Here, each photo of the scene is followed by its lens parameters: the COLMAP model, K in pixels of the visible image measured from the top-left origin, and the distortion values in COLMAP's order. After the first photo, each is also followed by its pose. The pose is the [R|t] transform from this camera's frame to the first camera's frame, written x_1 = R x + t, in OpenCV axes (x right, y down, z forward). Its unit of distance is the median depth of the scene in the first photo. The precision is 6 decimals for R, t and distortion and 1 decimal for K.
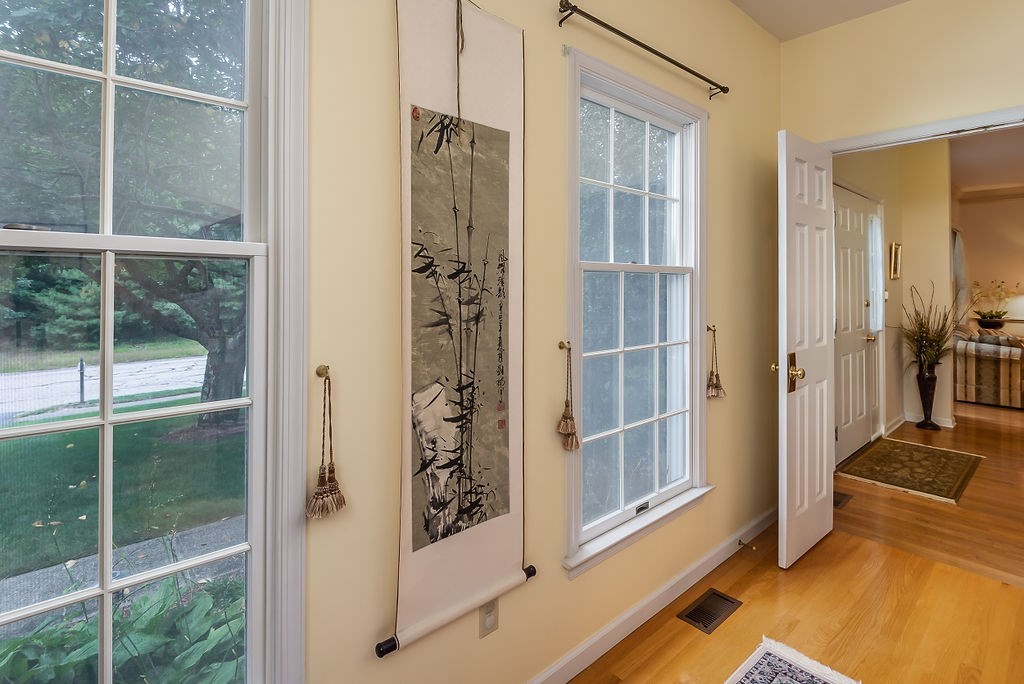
lens RADIAL K [[504.7, 0, 512.3], [0, 504.7, 281.3], [0, 0, 1]] dist [-0.000589, -0.000279]
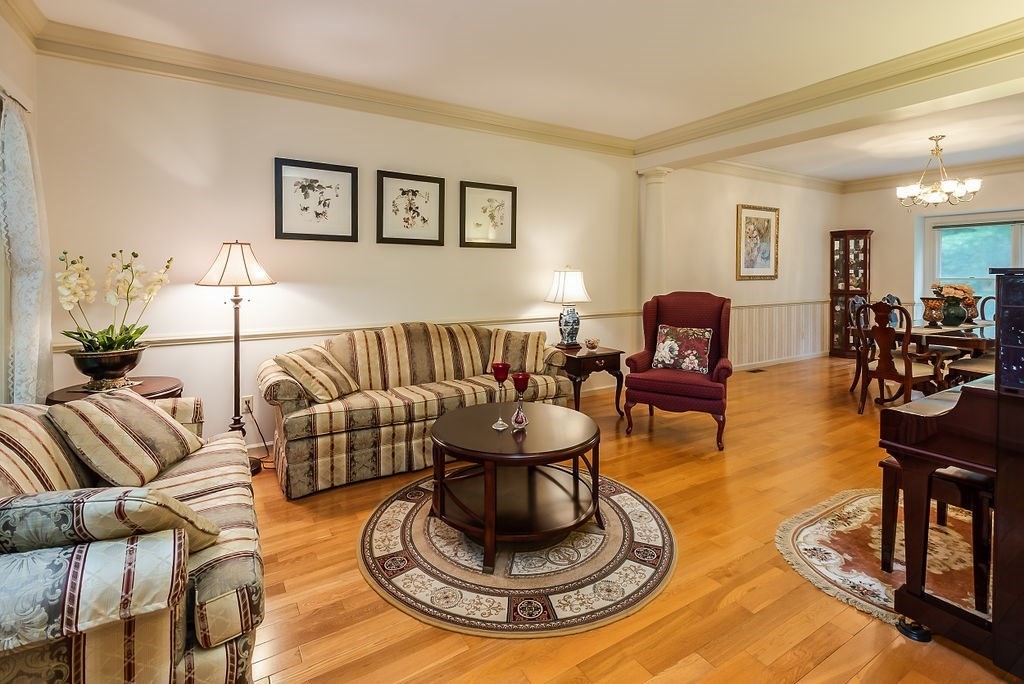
lens RADIAL K [[479.5, 0, 509.0], [0, 479.5, 277.0], [0, 0, 1]] dist [0.020374, -0.000977]
pose [[0.176573, -0.013523, 0.984195, 0.777954], [-0.011603, 0.999808, 0.015820, 0.011015], [-0.984219, -0.014213, 0.176382, 0.771423]]
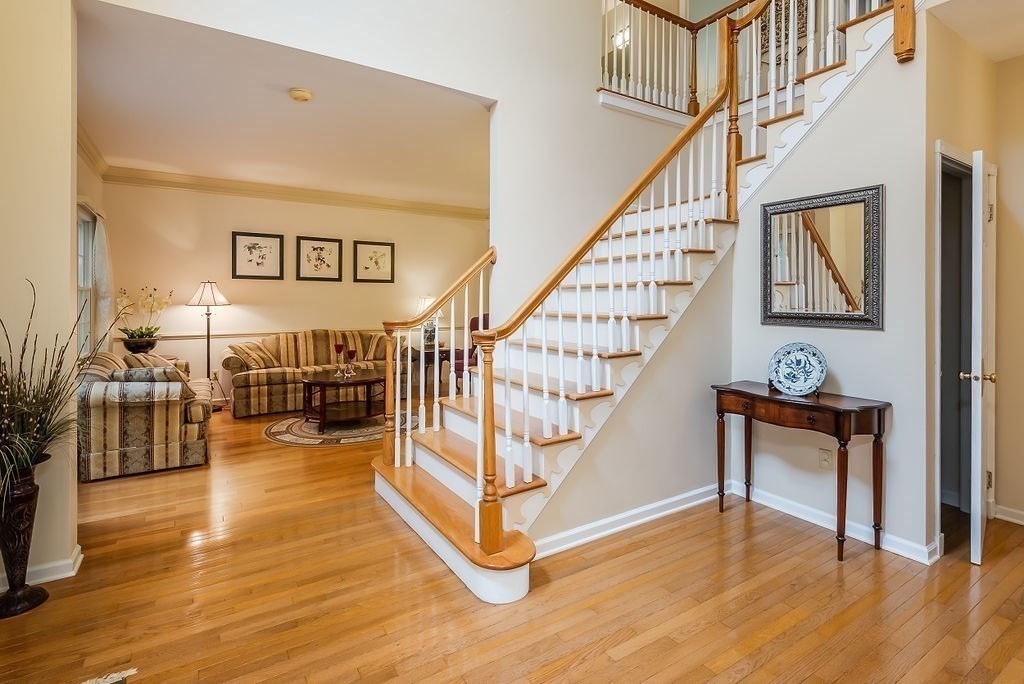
lens RADIAL K [[495.0, 0, 514.1], [0, 495.0, 298.0], [0, 0, 1]] dist [0.001510, 0.000219]
pose [[0.159333, -0.001677, 0.987223, 0.378661], [-0.011653, 0.999926, 0.003580, 0.006606], [-0.987156, -0.012075, 0.159302, 0.408507]]
